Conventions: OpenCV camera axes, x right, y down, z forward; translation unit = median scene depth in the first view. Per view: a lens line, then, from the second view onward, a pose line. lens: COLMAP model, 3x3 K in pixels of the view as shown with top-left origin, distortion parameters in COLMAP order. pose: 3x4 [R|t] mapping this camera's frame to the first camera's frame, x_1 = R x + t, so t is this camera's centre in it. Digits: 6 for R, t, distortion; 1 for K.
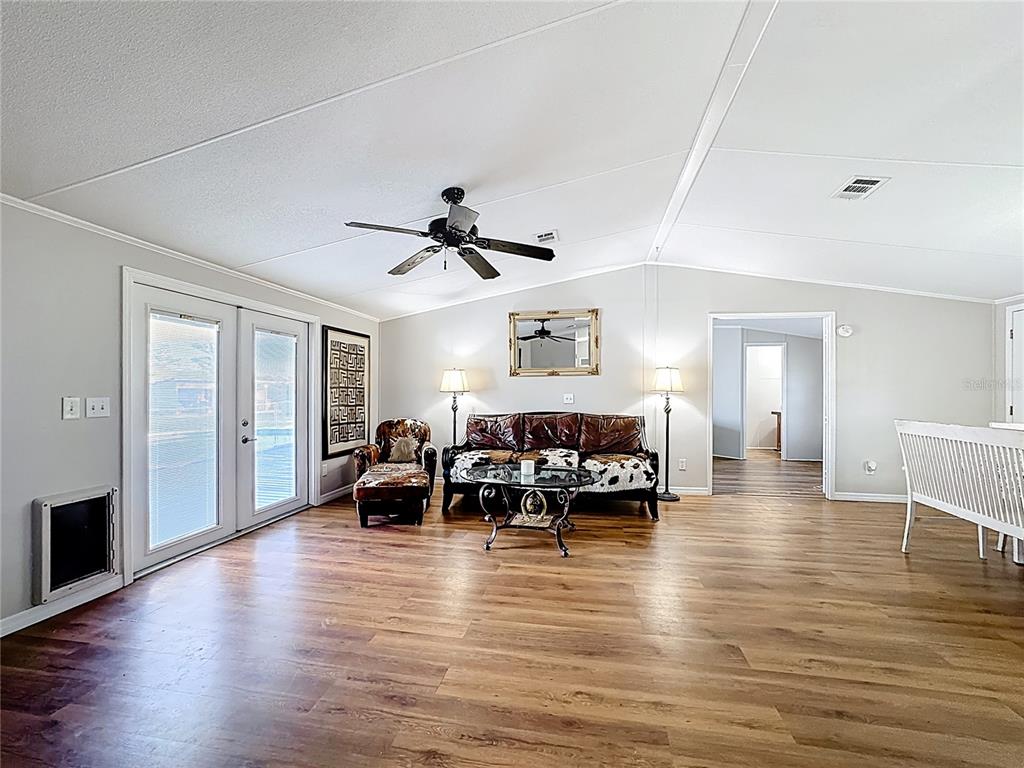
lens RADIAL K [[429.4, 0, 515.9], [0, 429.4, 389.7], [0, 0, 1]] dist [-0.042224, 0.017298]
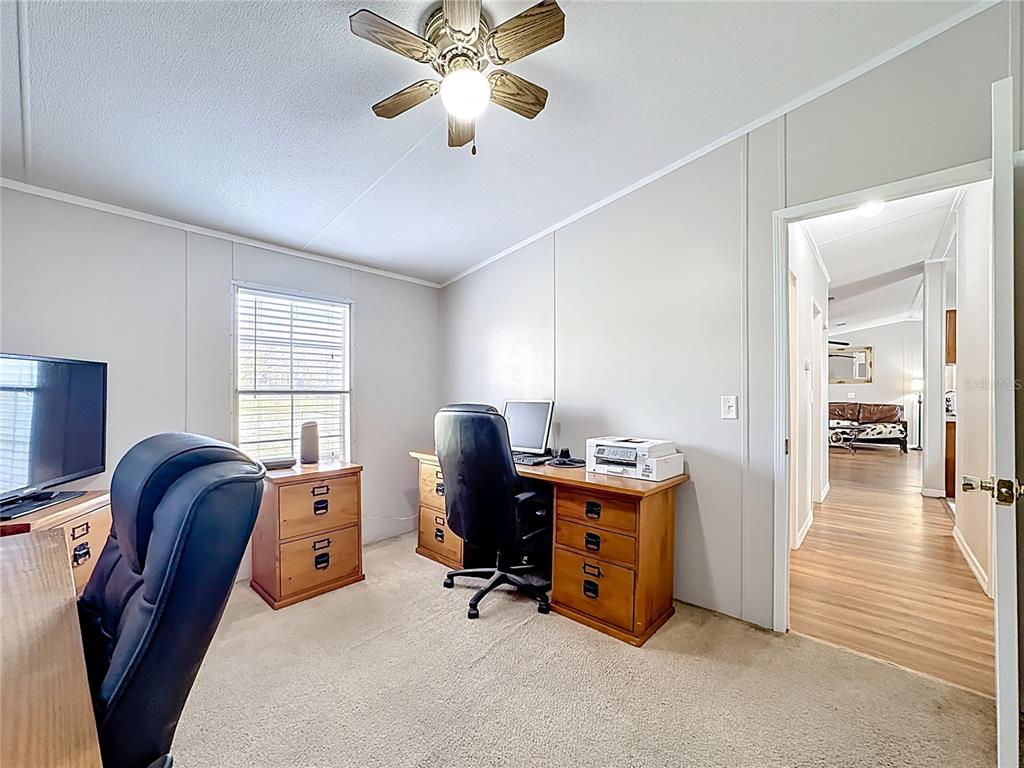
lens RADIAL K [[429.4, 0, 515.9], [0, 429.4, 389.7], [0, 0, 1]] dist [-0.042224, 0.017298]
pose [[0.863787, 0.000924, -0.503856, -0.236061], [-0.002476, 0.999994, -0.002410, 0.004689], [0.503851, 0.003329, 0.863784, -1.434813]]
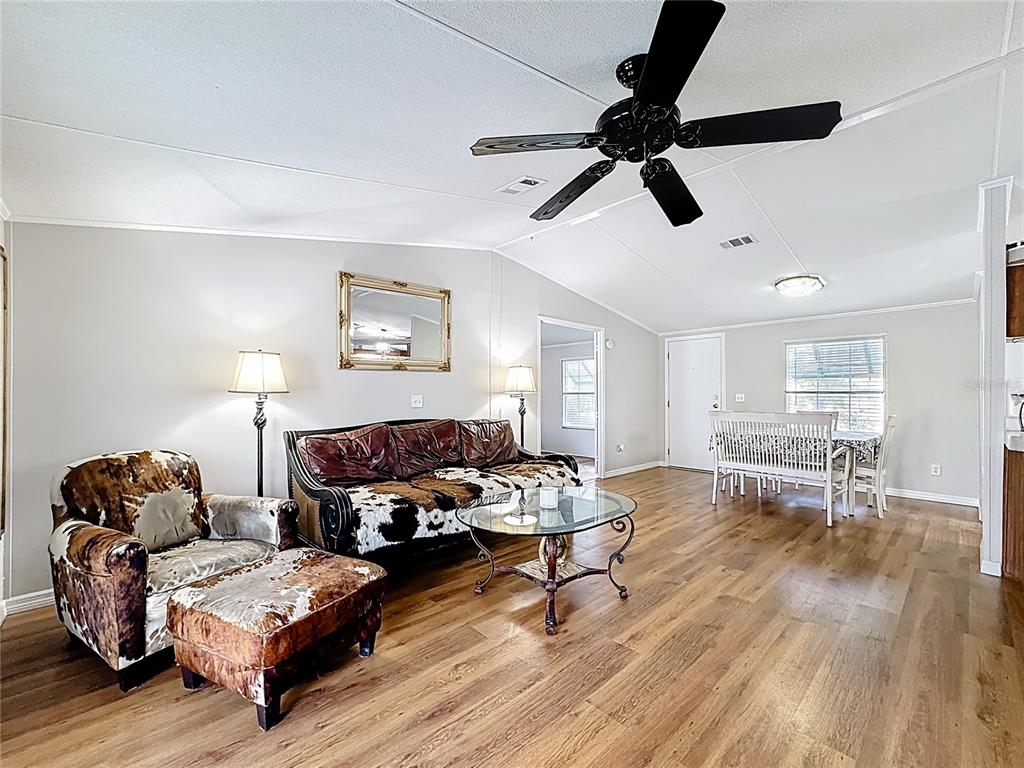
lens RADIAL K [[429.4, 0, 515.9], [0, 429.4, 389.7], [0, 0, 1]] dist [-0.042224, 0.017298]
pose [[0.594439, 0.003012, 0.804135, -0.421345], [-0.002653, 0.999995, -0.001784, 0.001360], [-0.804136, -0.001073, 0.594444, 0.446800]]
